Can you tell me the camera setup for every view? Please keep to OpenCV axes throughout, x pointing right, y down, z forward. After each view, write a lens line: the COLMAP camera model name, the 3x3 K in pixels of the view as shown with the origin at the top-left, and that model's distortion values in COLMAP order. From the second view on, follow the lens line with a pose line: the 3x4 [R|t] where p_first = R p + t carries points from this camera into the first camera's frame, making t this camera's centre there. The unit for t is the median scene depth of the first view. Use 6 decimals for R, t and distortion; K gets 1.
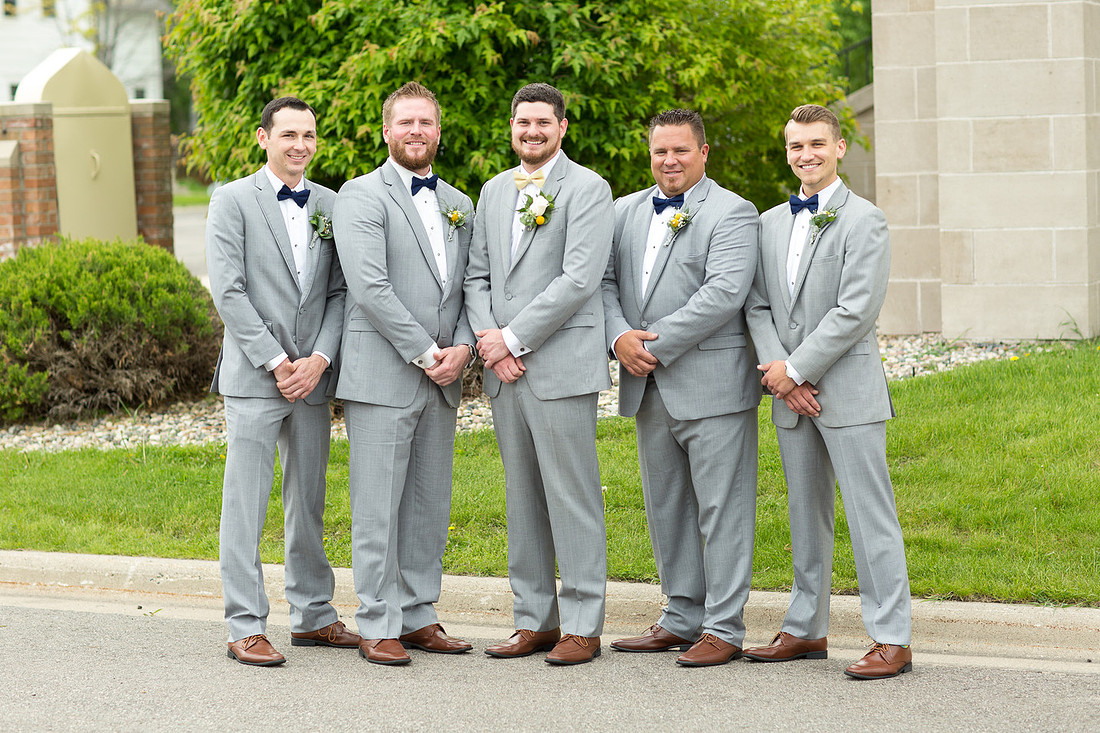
lens RADIAL K [[2656.8, 0, 550.0], [0, 2656.8, 366.5], [0, 0, 1]] dist [-0.122679, 0.520073]
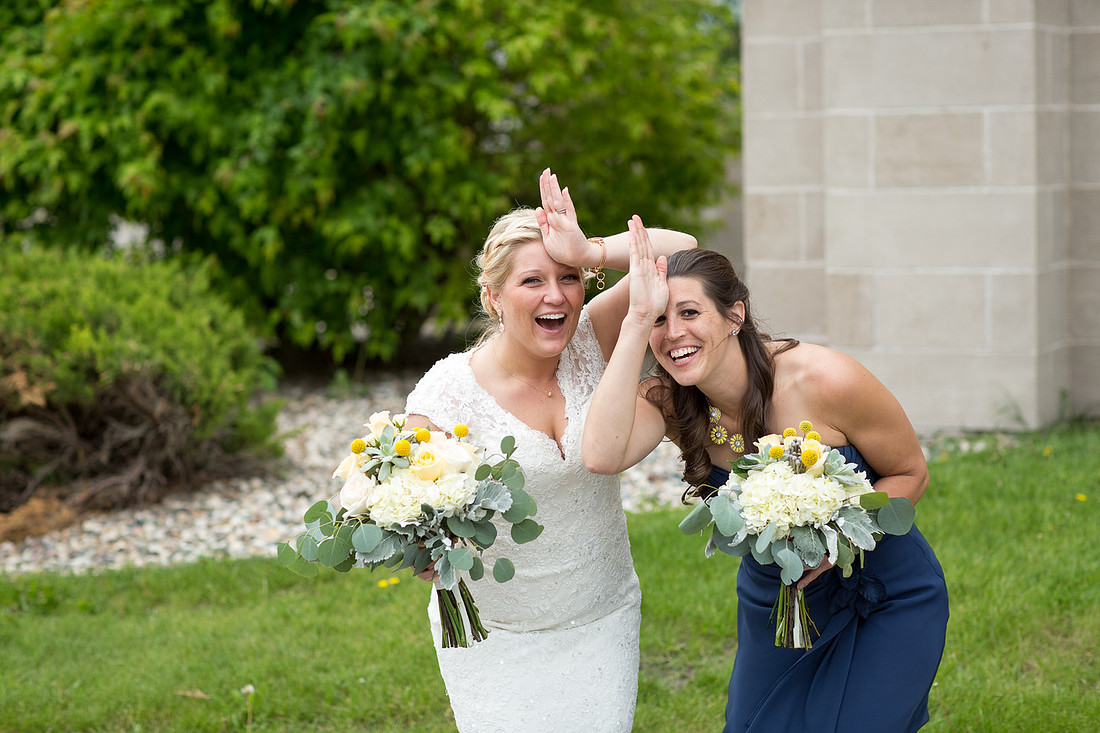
lens RADIAL K [[2609.3, 0, 550.0], [0, 2609.3, 366.5], [0, 0, 1]] dist [-0.067713, 0.073703]
pose [[0.999962, 0.008697, 0.000771, 0.074577], [-0.008697, 0.999962, 0.000208, -0.025960], [-0.000769, -0.000215, 1.000000, 0.314232]]
